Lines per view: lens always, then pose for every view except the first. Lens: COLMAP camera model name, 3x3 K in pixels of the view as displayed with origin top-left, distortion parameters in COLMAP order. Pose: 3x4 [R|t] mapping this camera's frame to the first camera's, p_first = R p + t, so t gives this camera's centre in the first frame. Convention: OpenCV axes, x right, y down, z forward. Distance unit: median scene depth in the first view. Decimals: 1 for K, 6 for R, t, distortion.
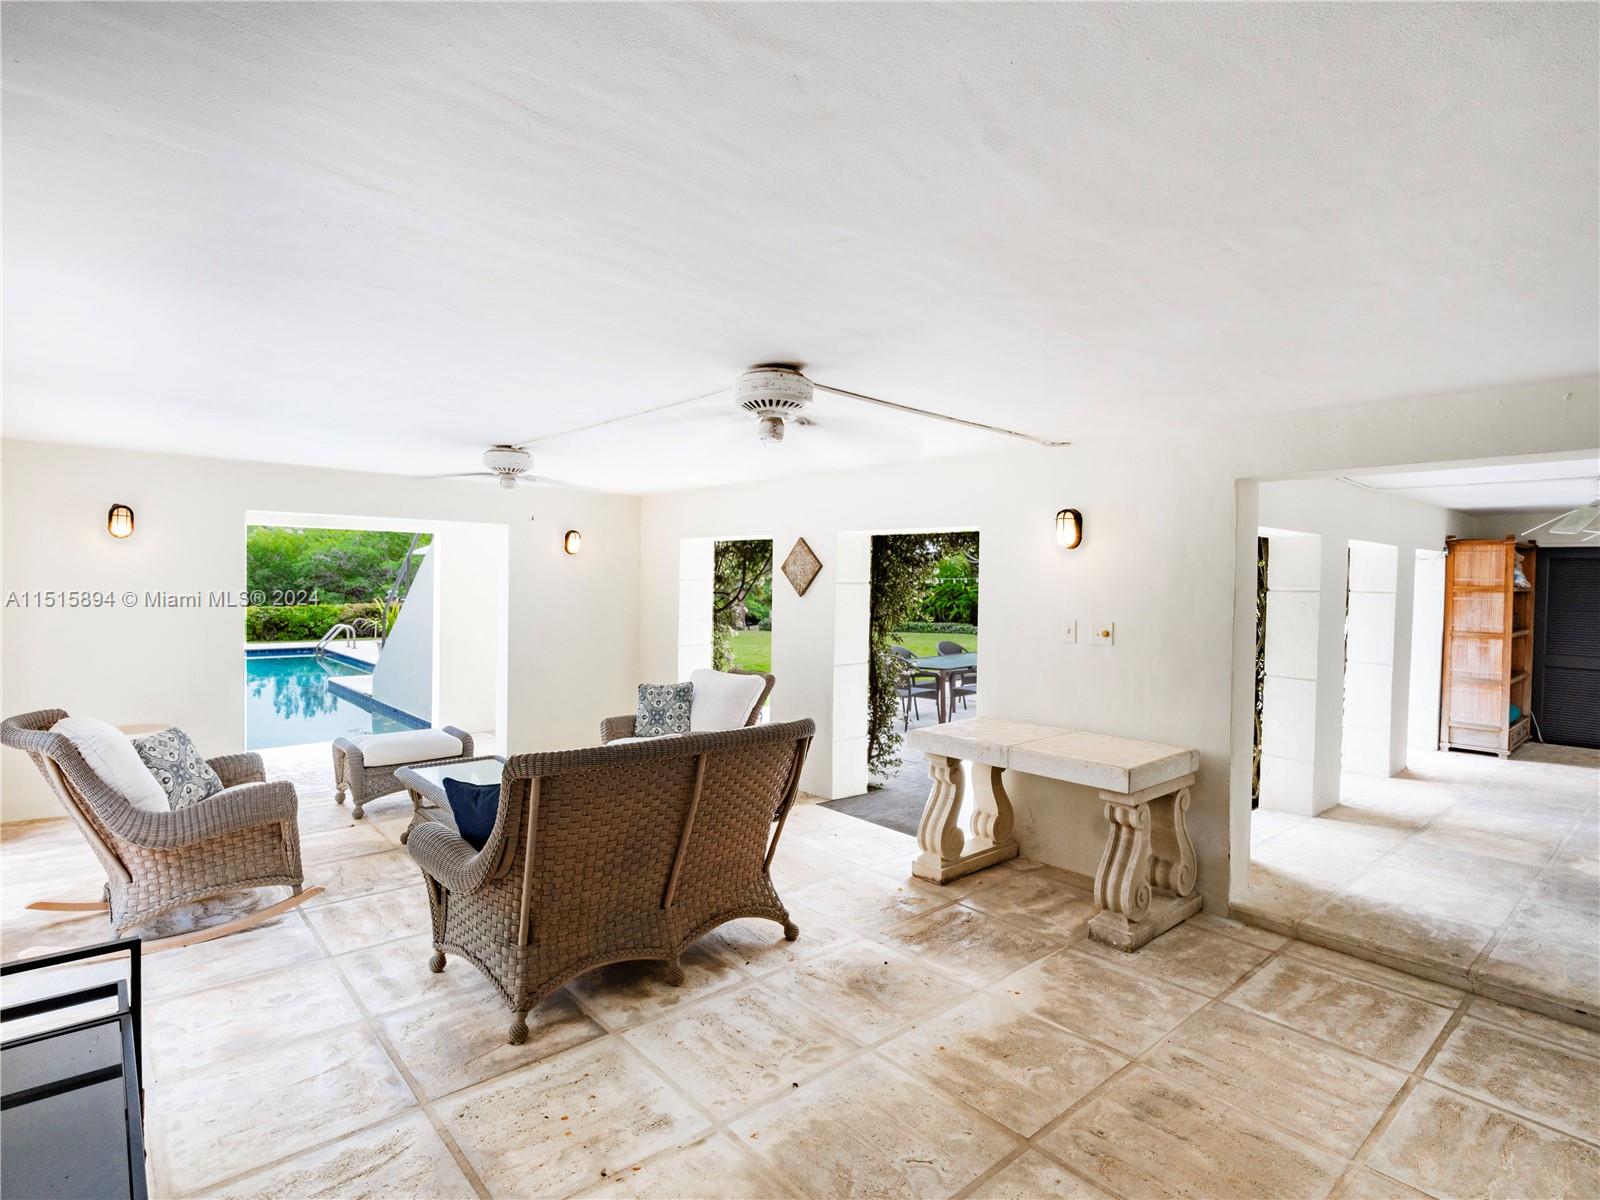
lens RADIAL K [[830.2, 0, 797.4], [0, 830.2, 595.1], [0, 0, 1]] dist [-0.006101, 0.000707]
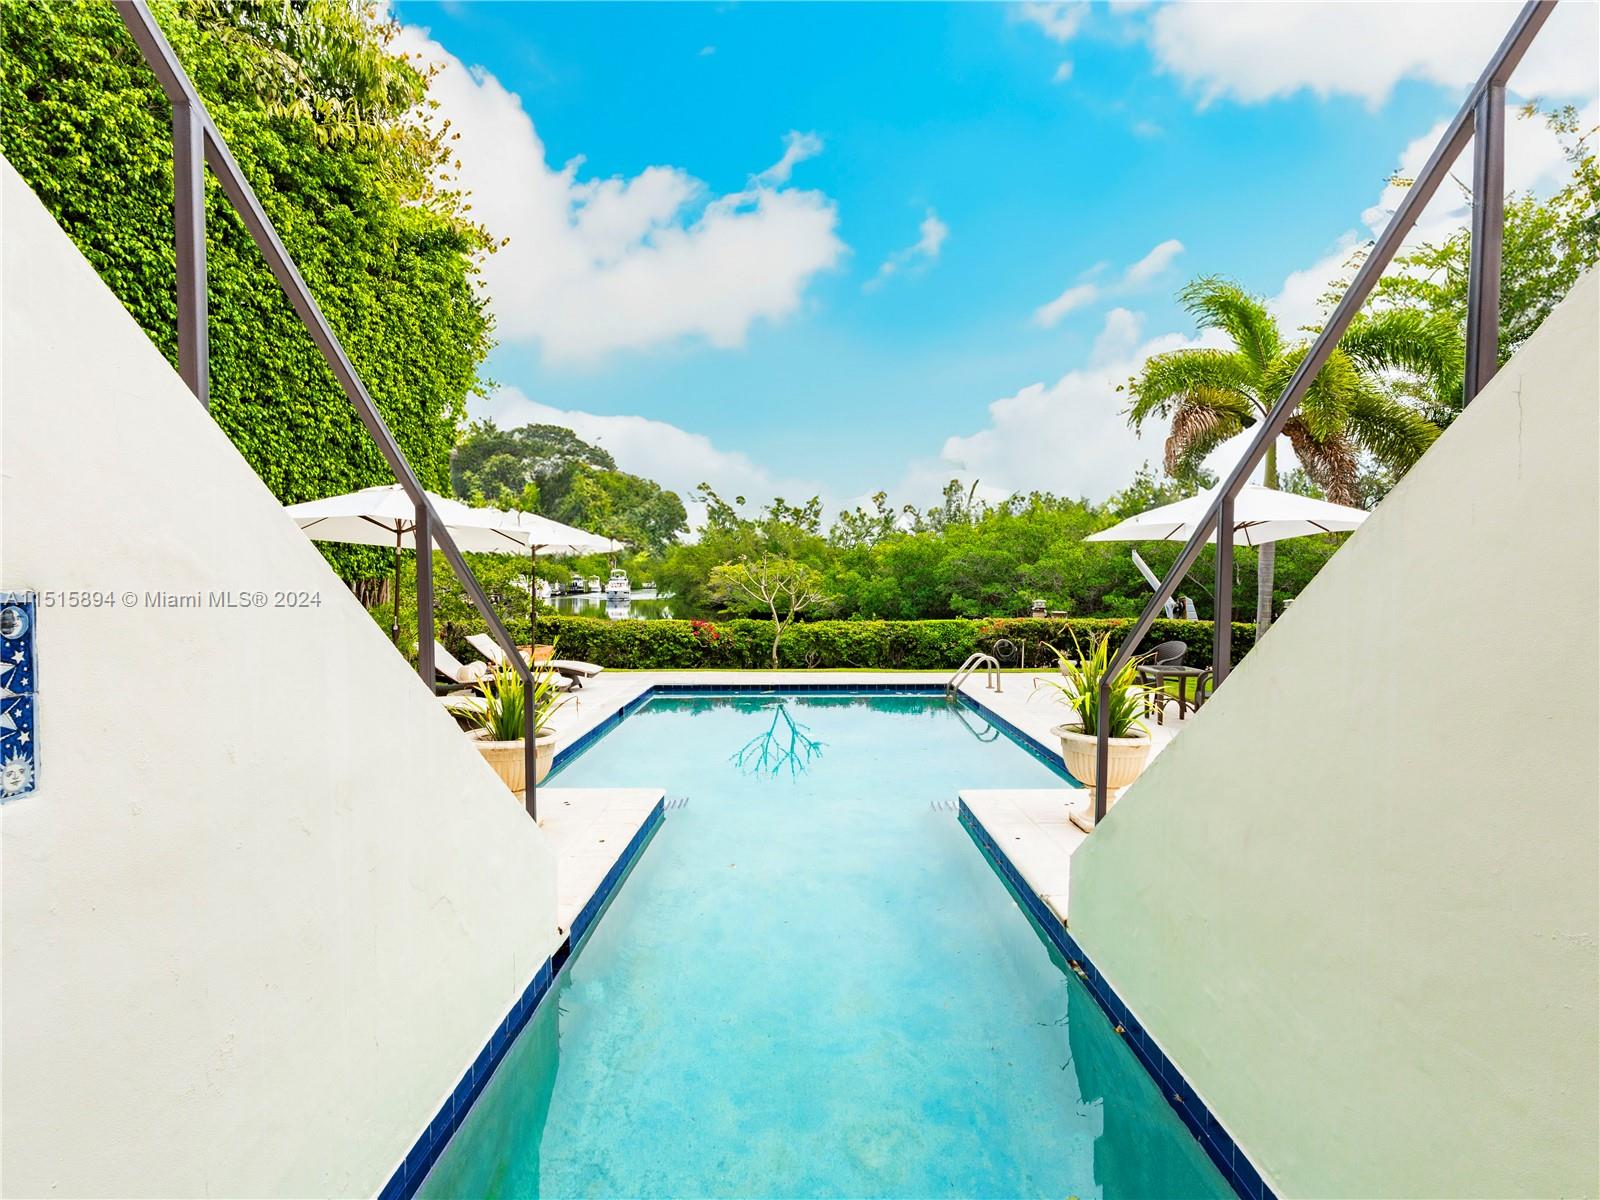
lens RADIAL K [[830.2, 0, 797.4], [0, 830.2, 595.1], [0, 0, 1]] dist [-0.006101, 0.000707]
pose [[0.754203, -0.007634, -0.656597, -0.084548], [0.004267, 0.999968, -0.006724, -0.002473], [0.656628, 0.002269, 0.754212, 0.151430]]
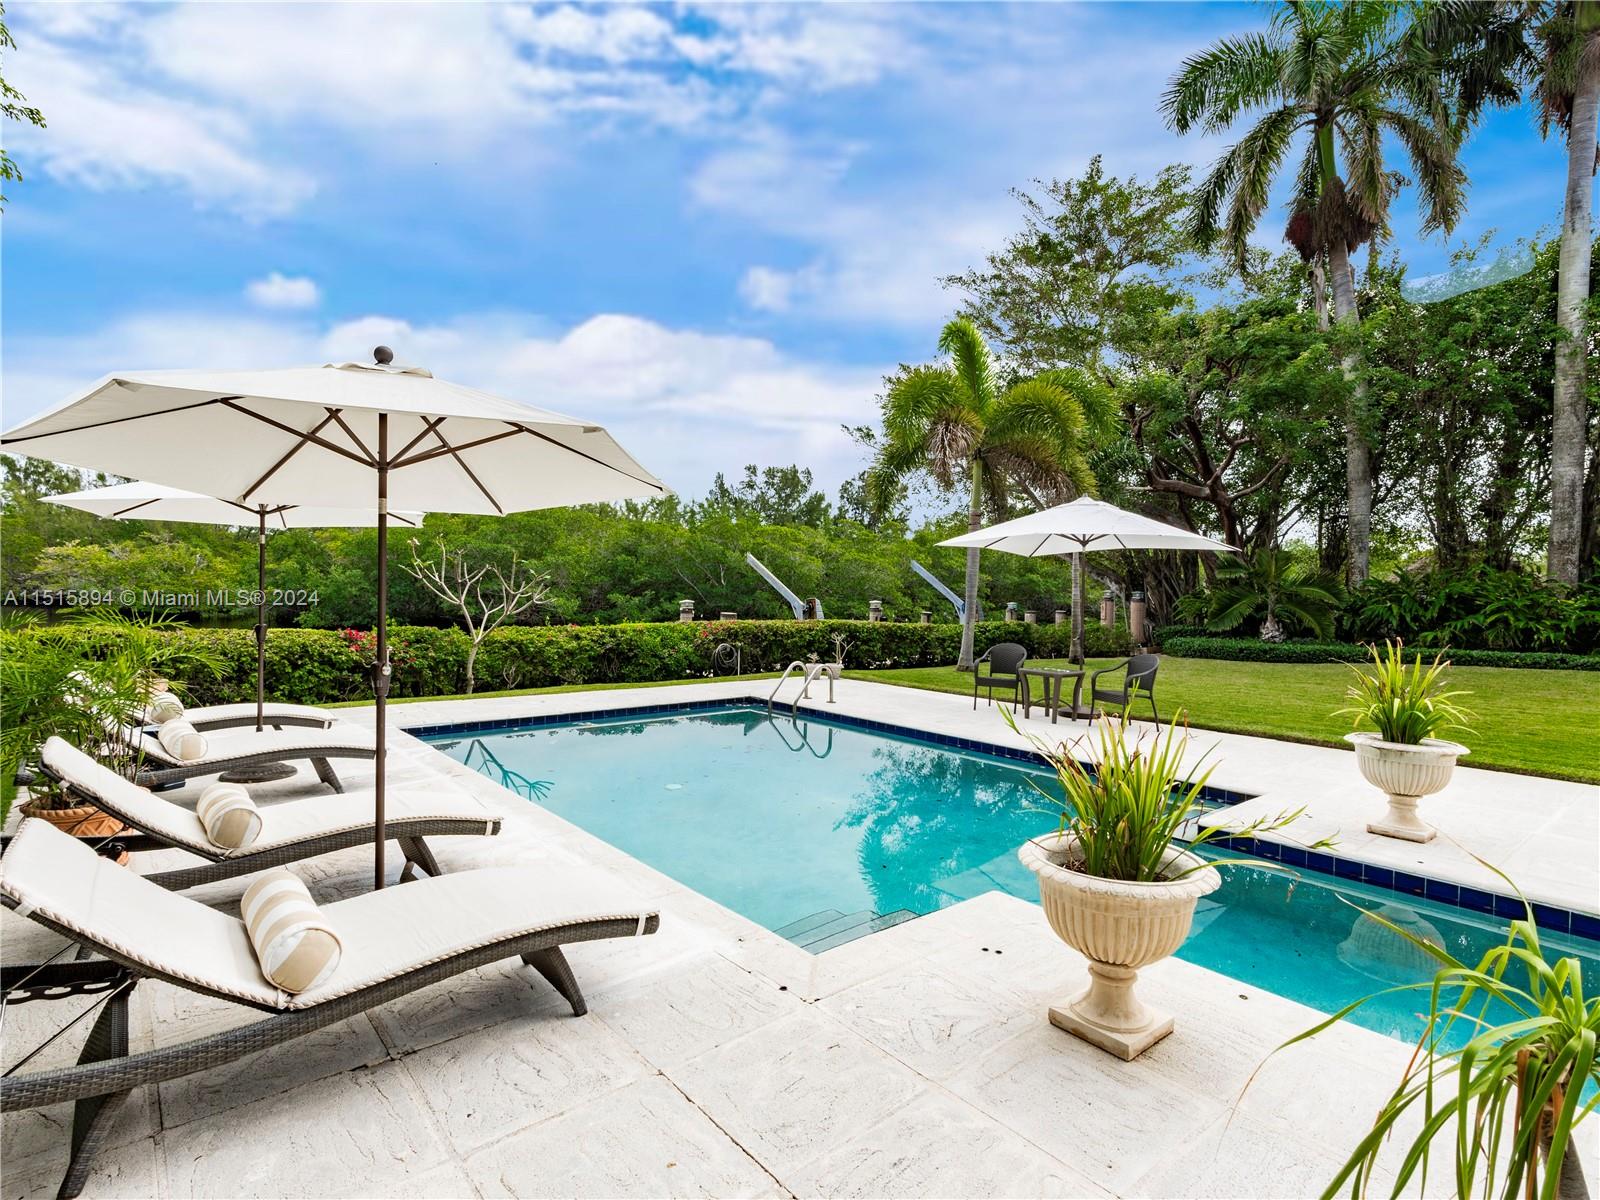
lens RADIAL K [[829.3, 0, 798.0], [0, 829.3, 598.1], [0, 0, 1]] dist [-0.004746, 0.000002]
pose [[0.999812, 0.002742, -0.019183, -0.200151], [-0.002704, 0.999994, 0.002052, -0.004307], [0.019189, -0.002000, 0.999814, 0.147257]]
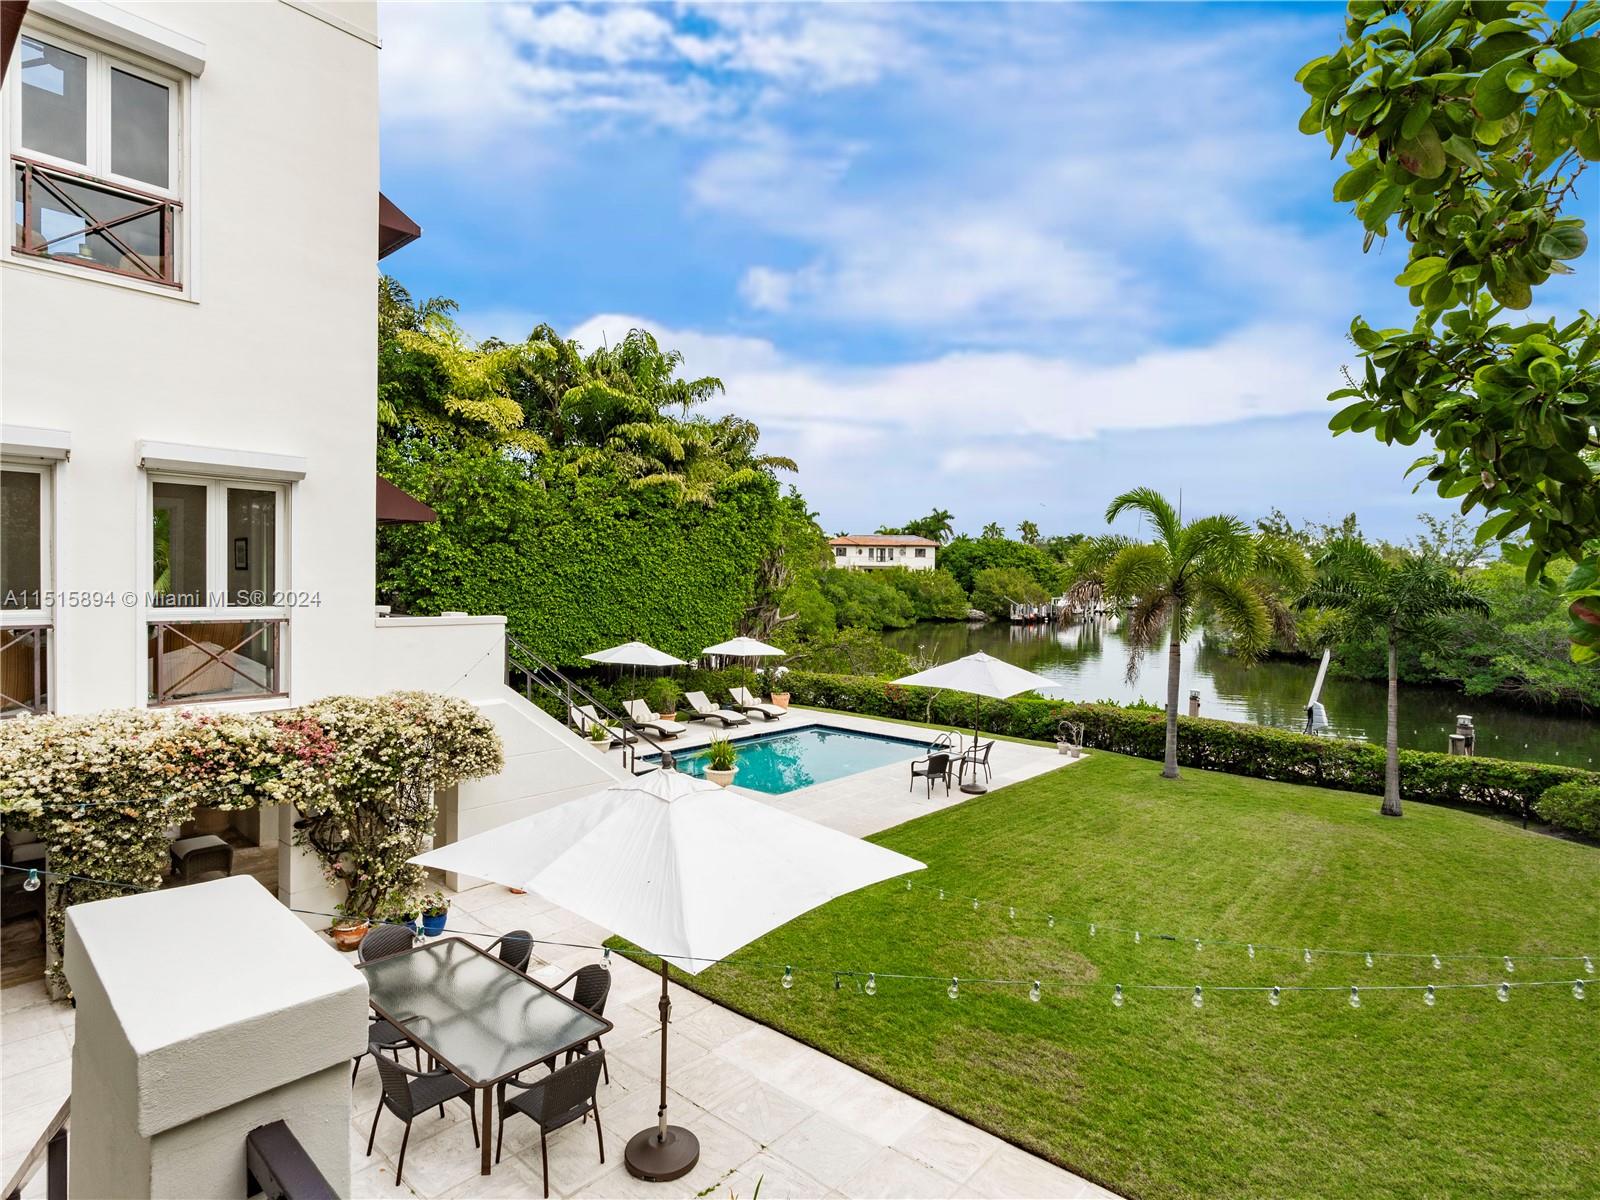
lens RADIAL K [[829.3, 0, 798.0], [0, 829.3, 598.1], [0, 0, 1]] dist [-0.004746, 0.000002]
pose [[0.130556, 0.009079, -0.991399, 0.178958], [-0.030047, 0.999535, 0.005197, -0.049839], [0.990985, 0.029110, 0.130768, 0.242147]]
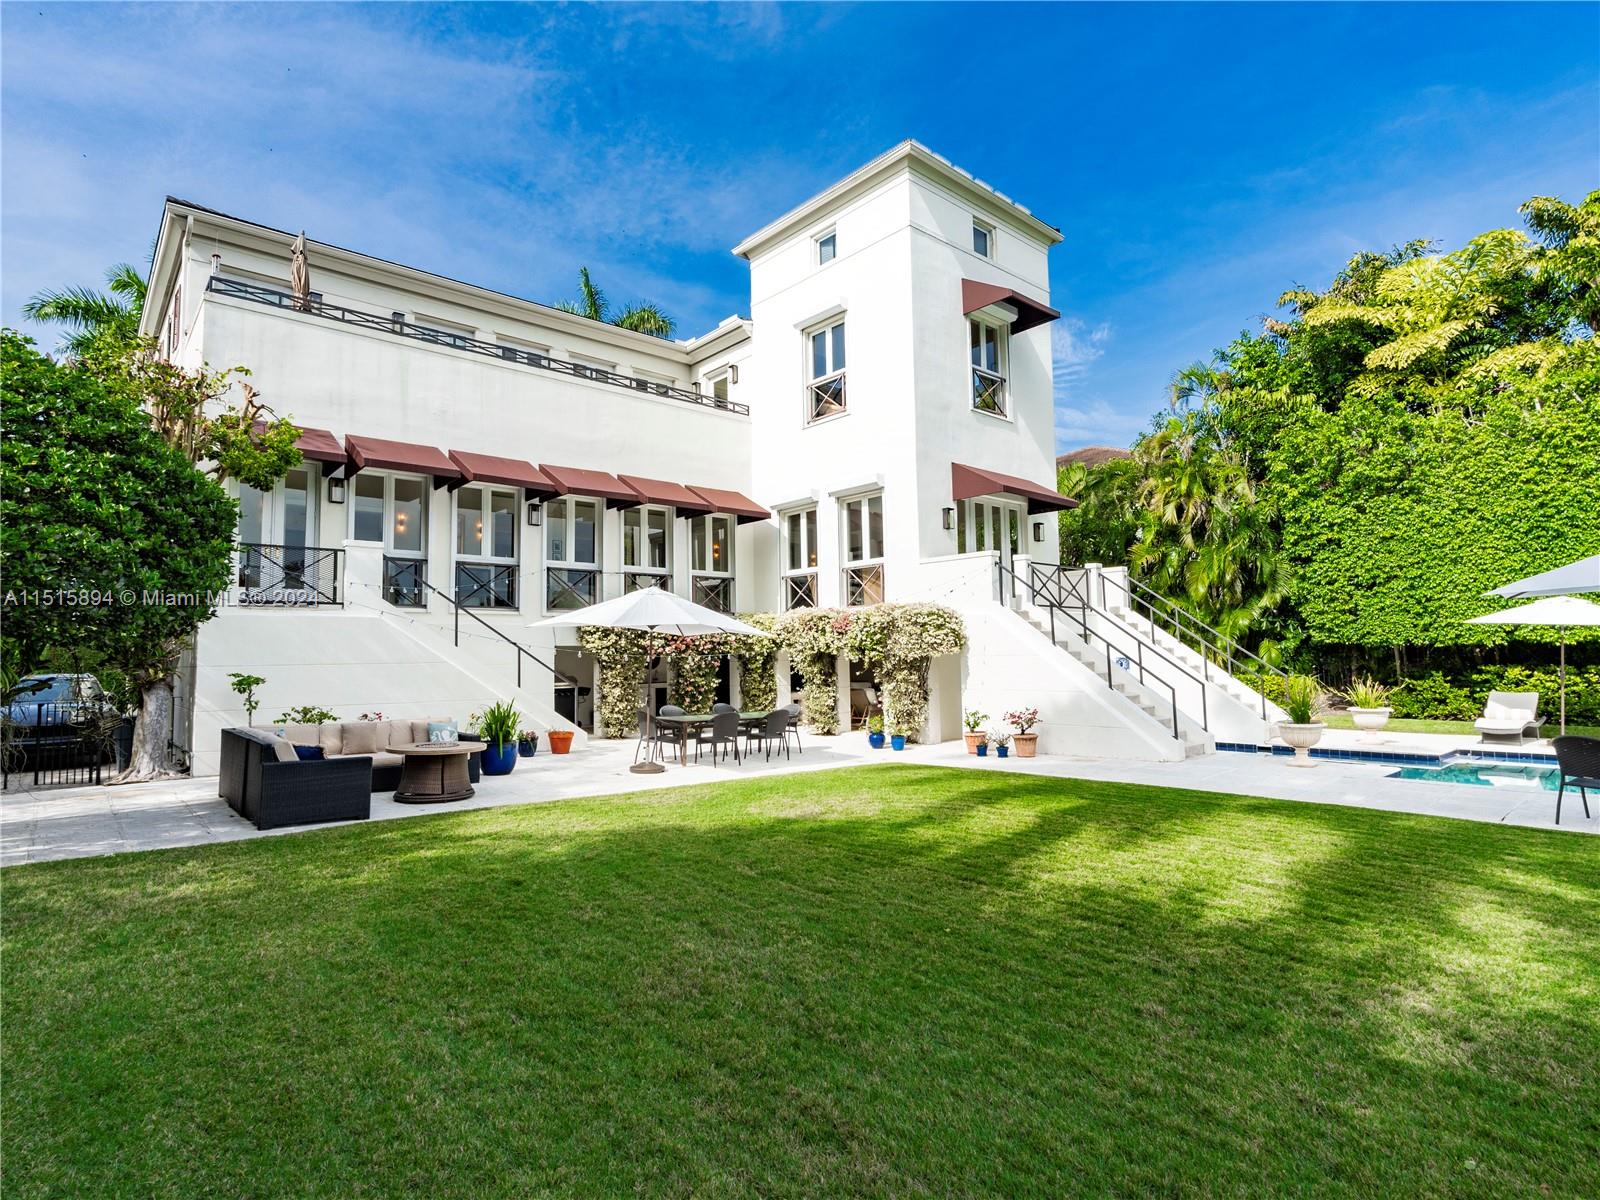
lens RADIAL K [[829.3, 0, 798.0], [0, 829.3, 598.1], [0, 0, 1]] dist [-0.004746, 0.000002]
pose [[-0.999995, -0.000644, -0.003040, 0.019049], [-0.000463, 0.998250, -0.059134, -0.006632], [0.003072, -0.059132, -0.998245, 0.491387]]
